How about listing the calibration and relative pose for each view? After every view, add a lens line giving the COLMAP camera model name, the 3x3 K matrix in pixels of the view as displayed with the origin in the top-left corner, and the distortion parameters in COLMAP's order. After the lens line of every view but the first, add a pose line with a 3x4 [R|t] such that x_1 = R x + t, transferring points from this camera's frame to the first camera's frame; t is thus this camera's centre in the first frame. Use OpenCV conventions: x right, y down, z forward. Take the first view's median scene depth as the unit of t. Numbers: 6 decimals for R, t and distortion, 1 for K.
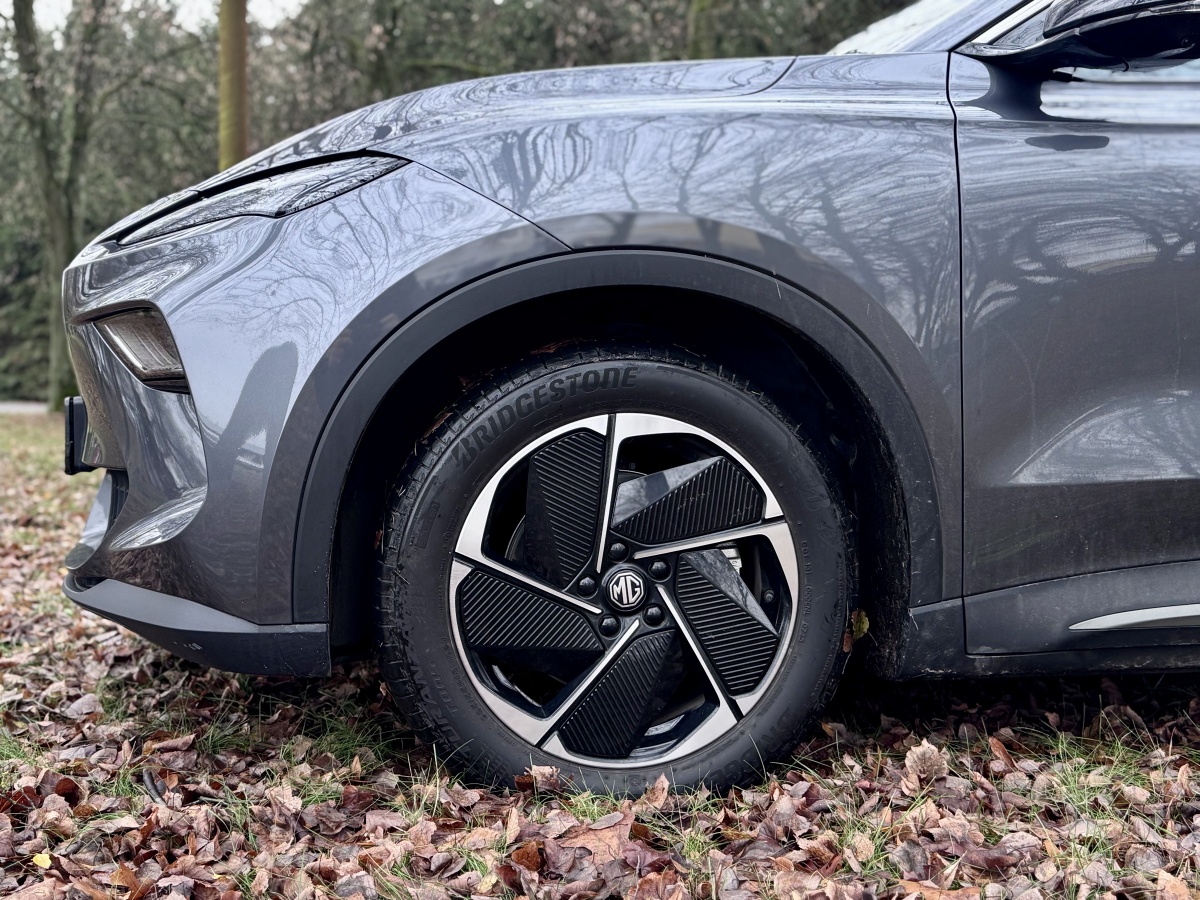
lens RADIAL K [[1442.1, 0, 602.8], [0, 1442.1, 453.4], [0, 0, 1]] dist [0.129619, 0.000000]
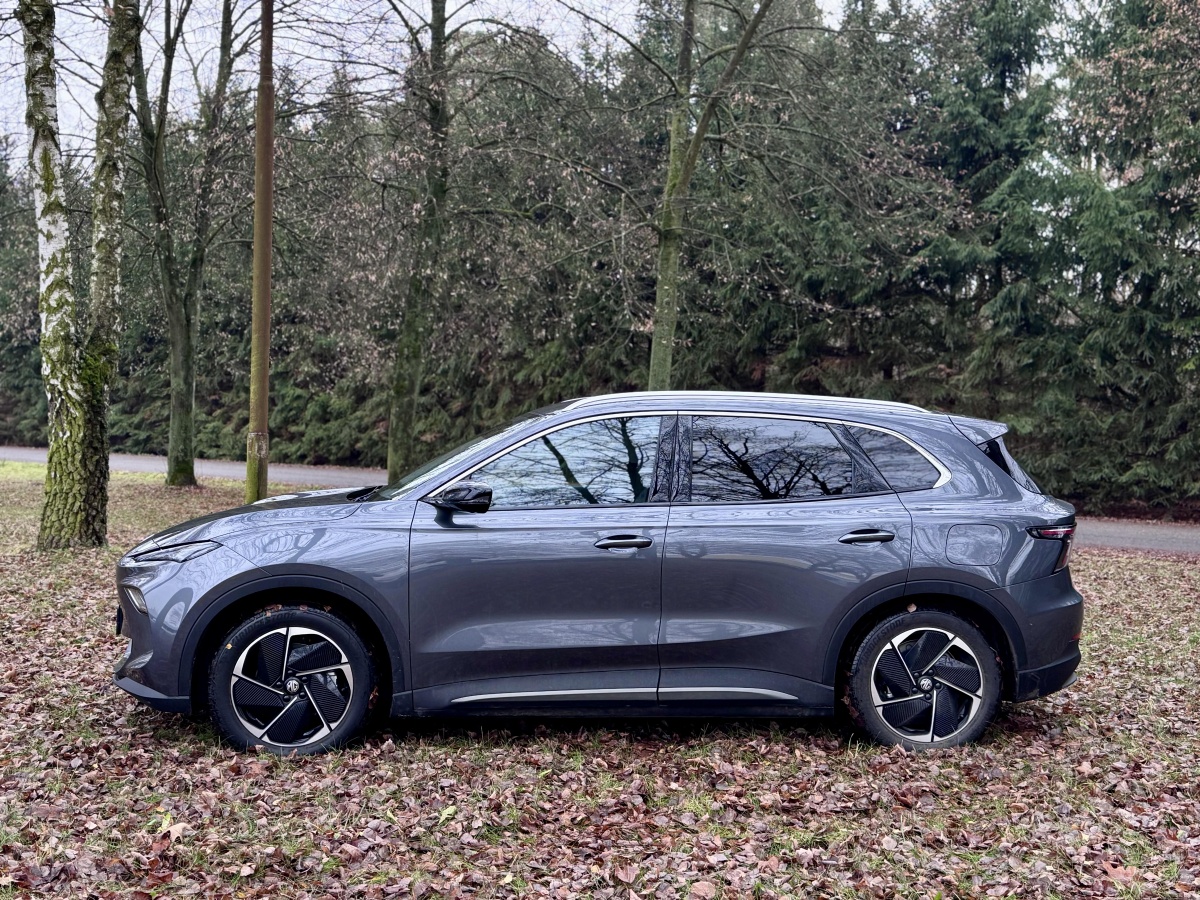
lens RADIAL K [[1442.1, 0, 597.2], [0, 1442.1, 450.5], [0, 0, 1]] dist [0.129619, 0.000000]
pose [[0.996406, 0.014547, -0.083451, 0.881795], [-0.016781, 0.999518, -0.026128, -0.322496], [0.083031, 0.027434, 0.996169, -1.942260]]
